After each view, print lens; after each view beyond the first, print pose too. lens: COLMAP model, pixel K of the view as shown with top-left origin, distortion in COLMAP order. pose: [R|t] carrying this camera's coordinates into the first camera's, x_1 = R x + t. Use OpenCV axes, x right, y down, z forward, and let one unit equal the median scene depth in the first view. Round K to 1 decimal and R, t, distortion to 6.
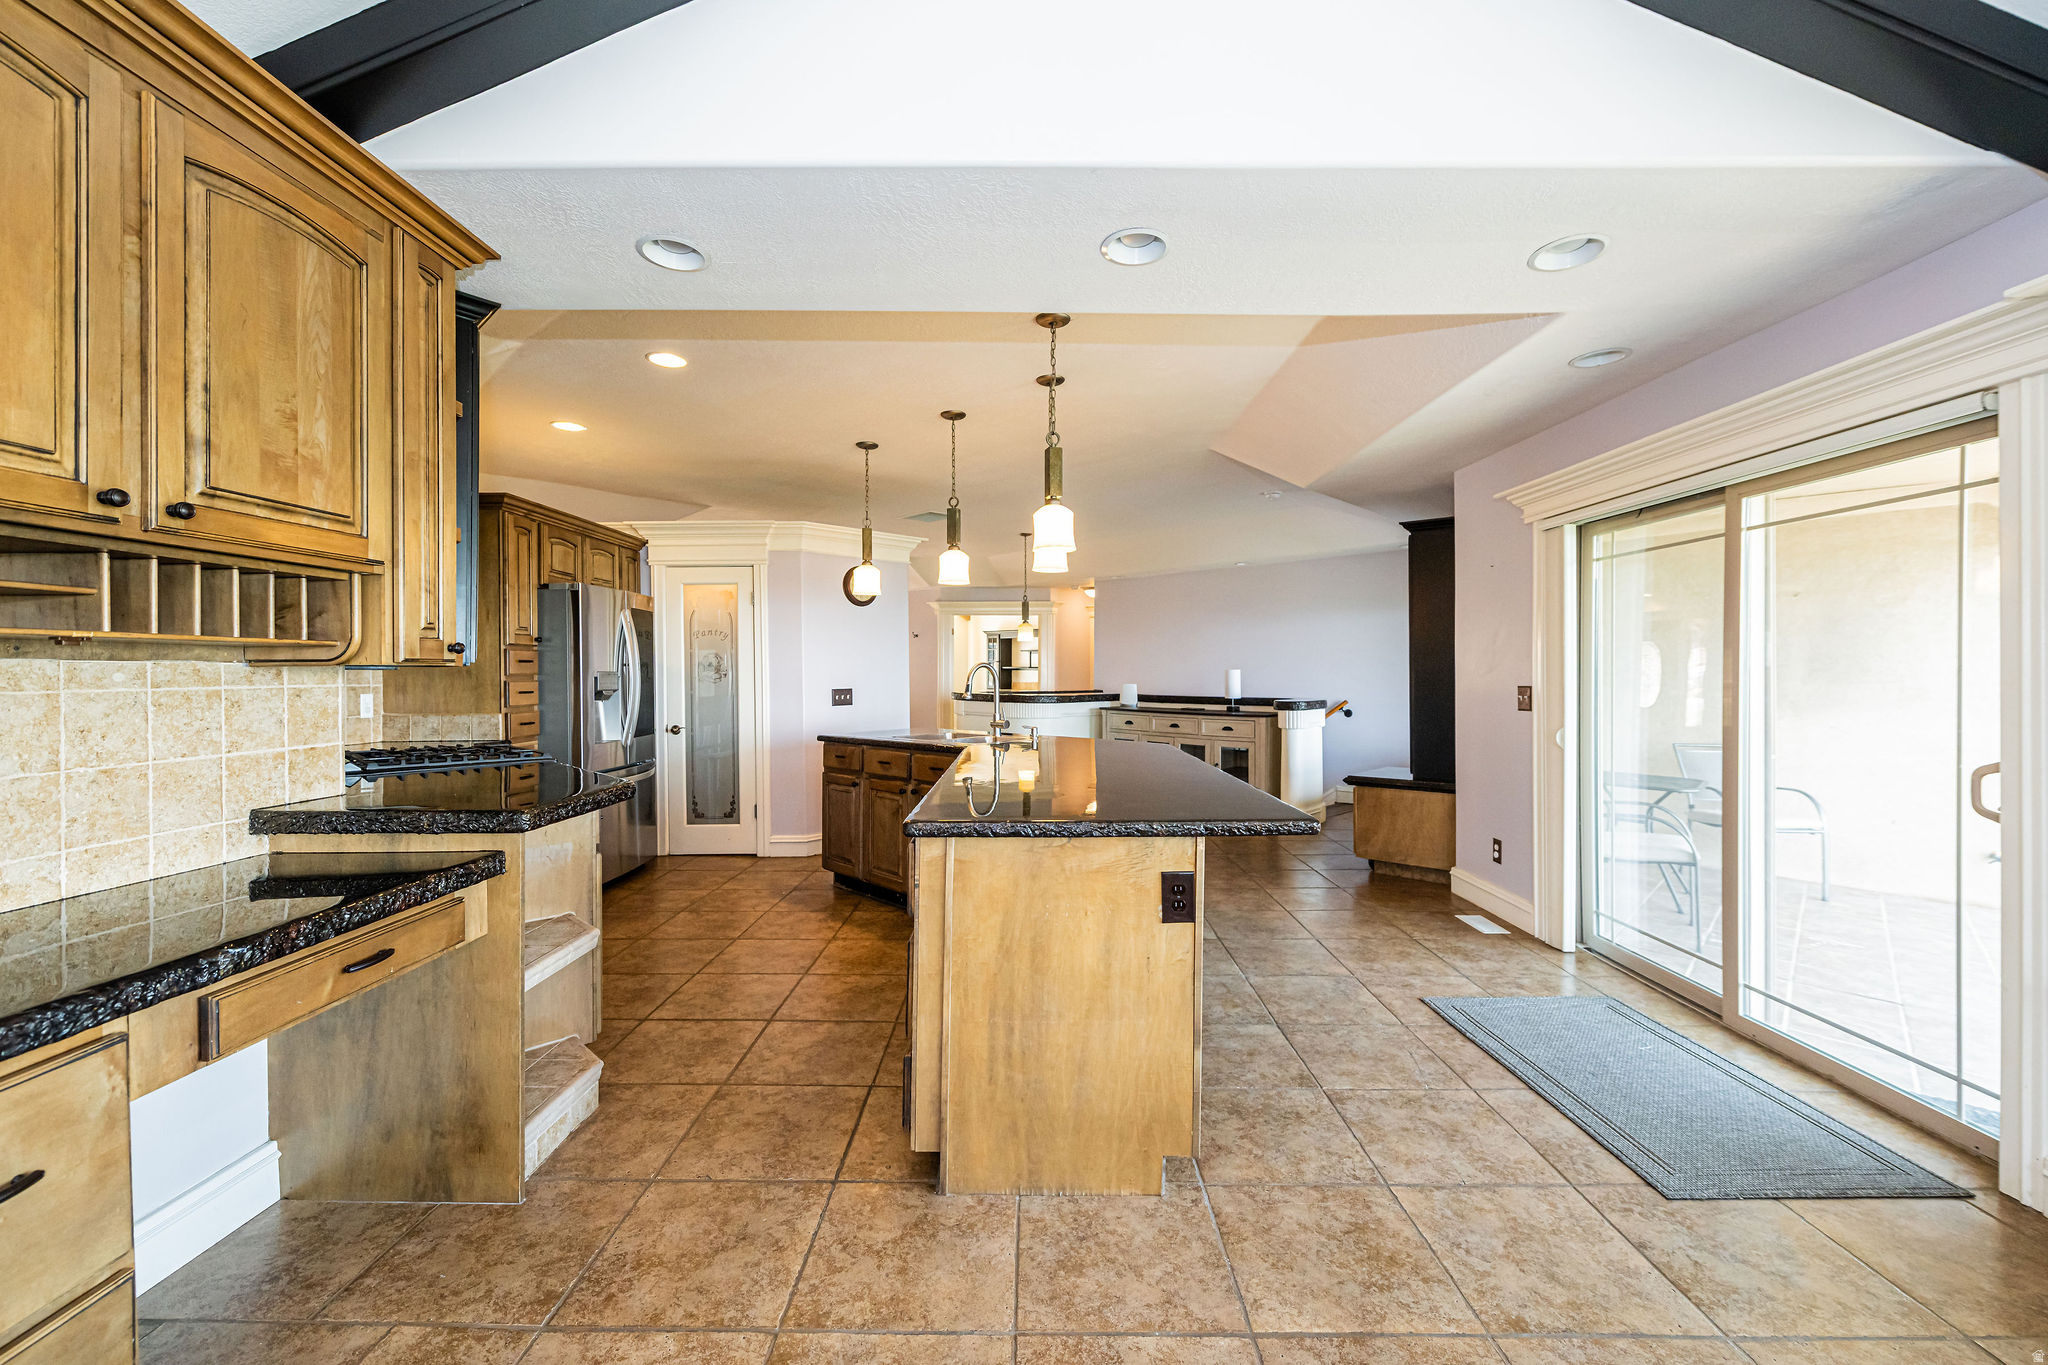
lens RADIAL K [[792.3, 0, 1030.8], [0, 792.3, 678.9], [0, 0, 1]] dist [0.001201, 0.000227]
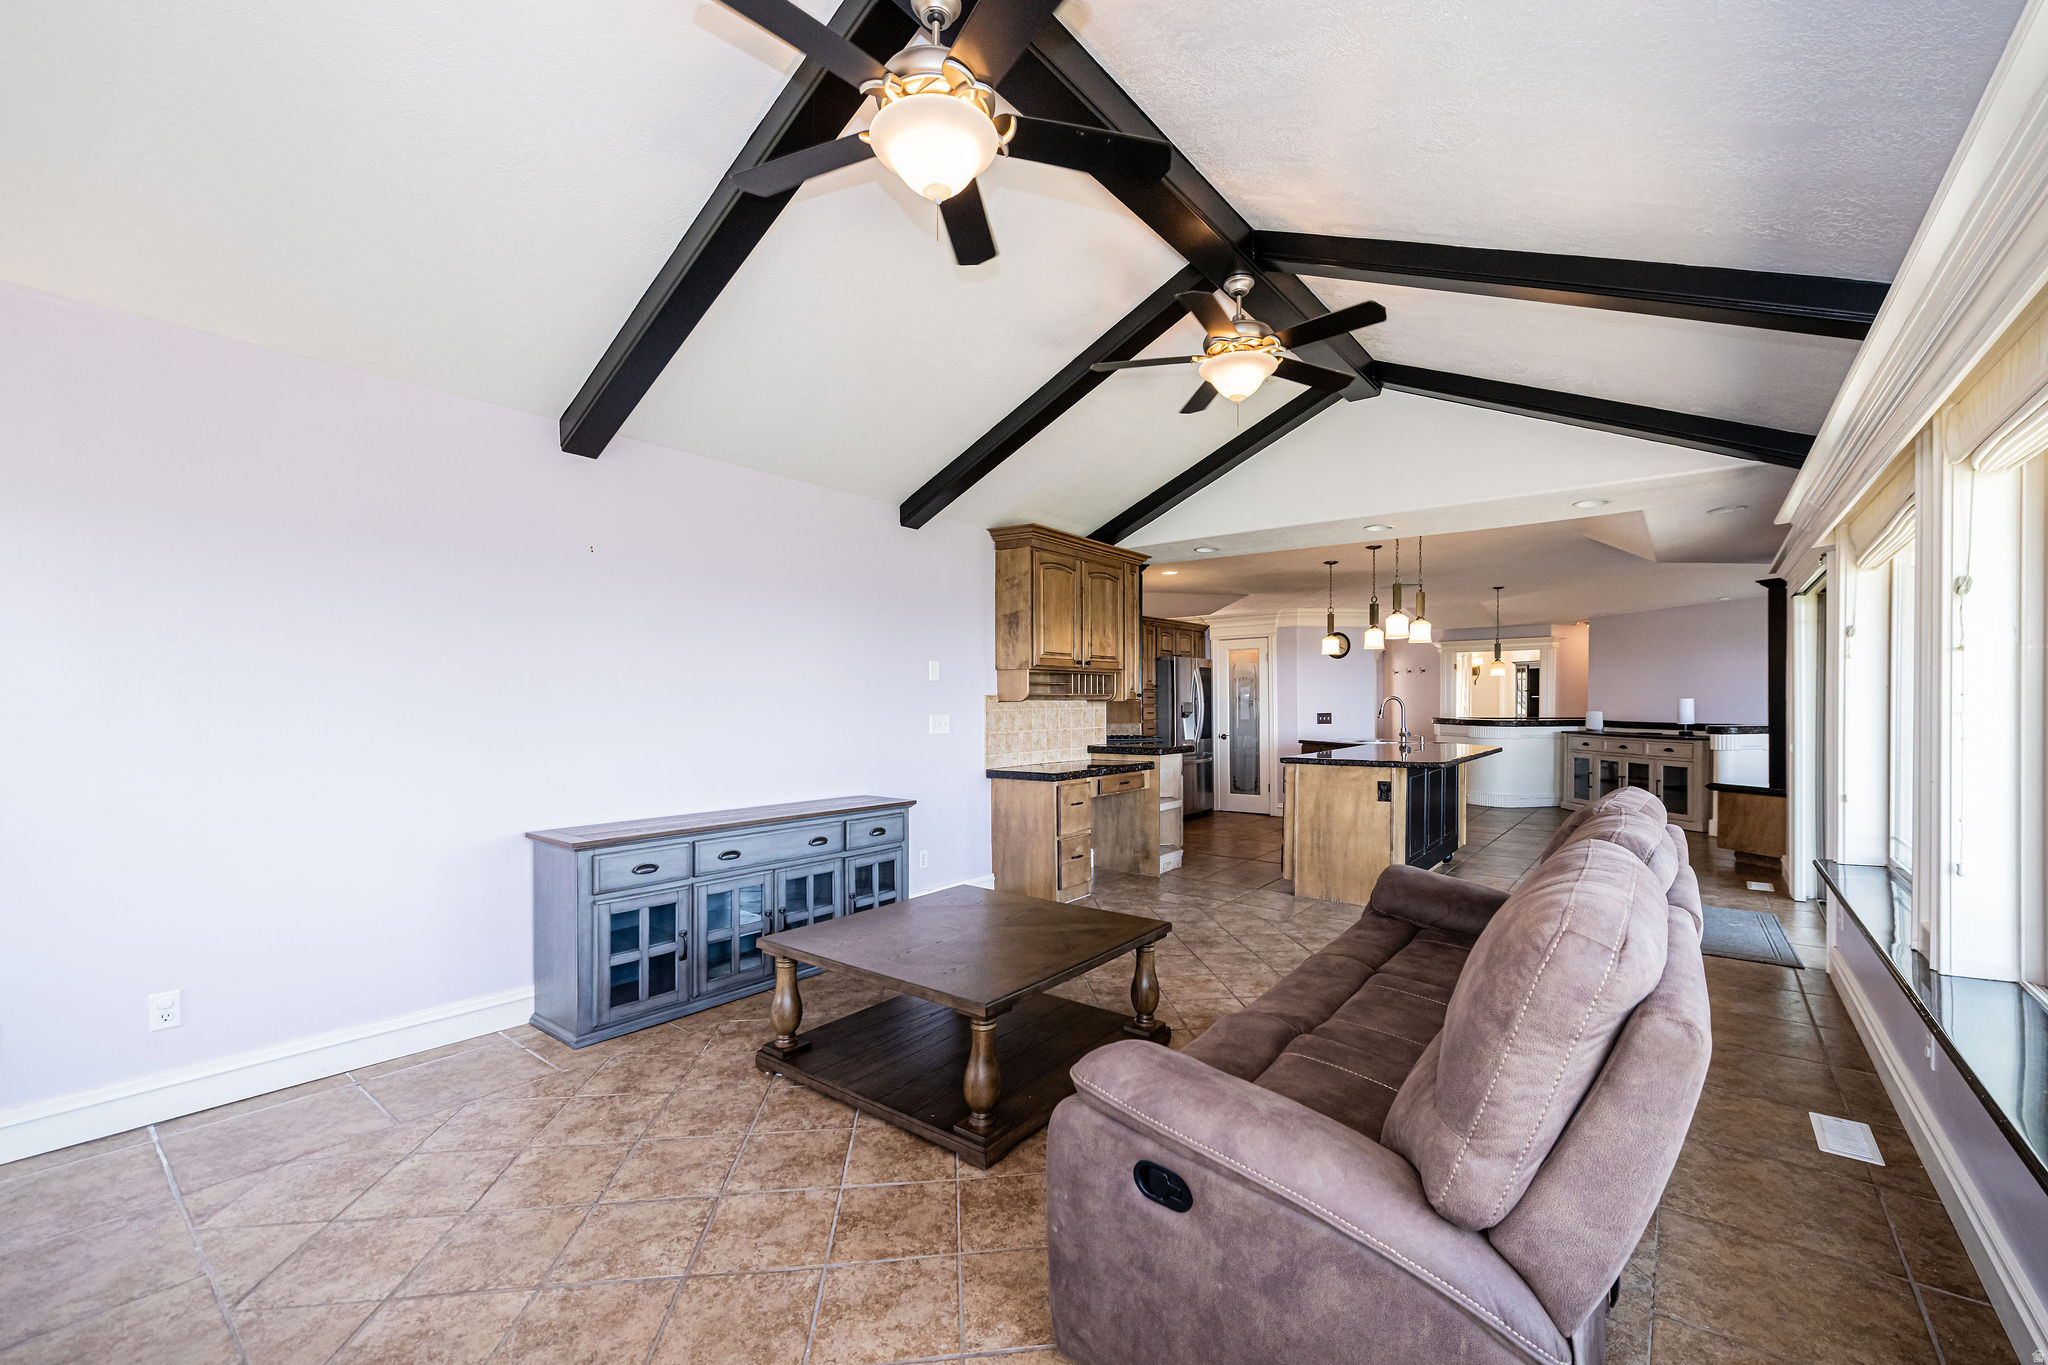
lens RADIAL K [[828.5, 0, 1034.3], [0, 828.5, 706.7], [0, 0, 1]] dist [0.001060, 0.000138]
pose [[0.776425, 0.000057, -0.630210, 0.412704], [-0.001287, 0.999998, -0.001495, 0.004294], [0.630209, 0.001972, 0.776423, -0.738230]]
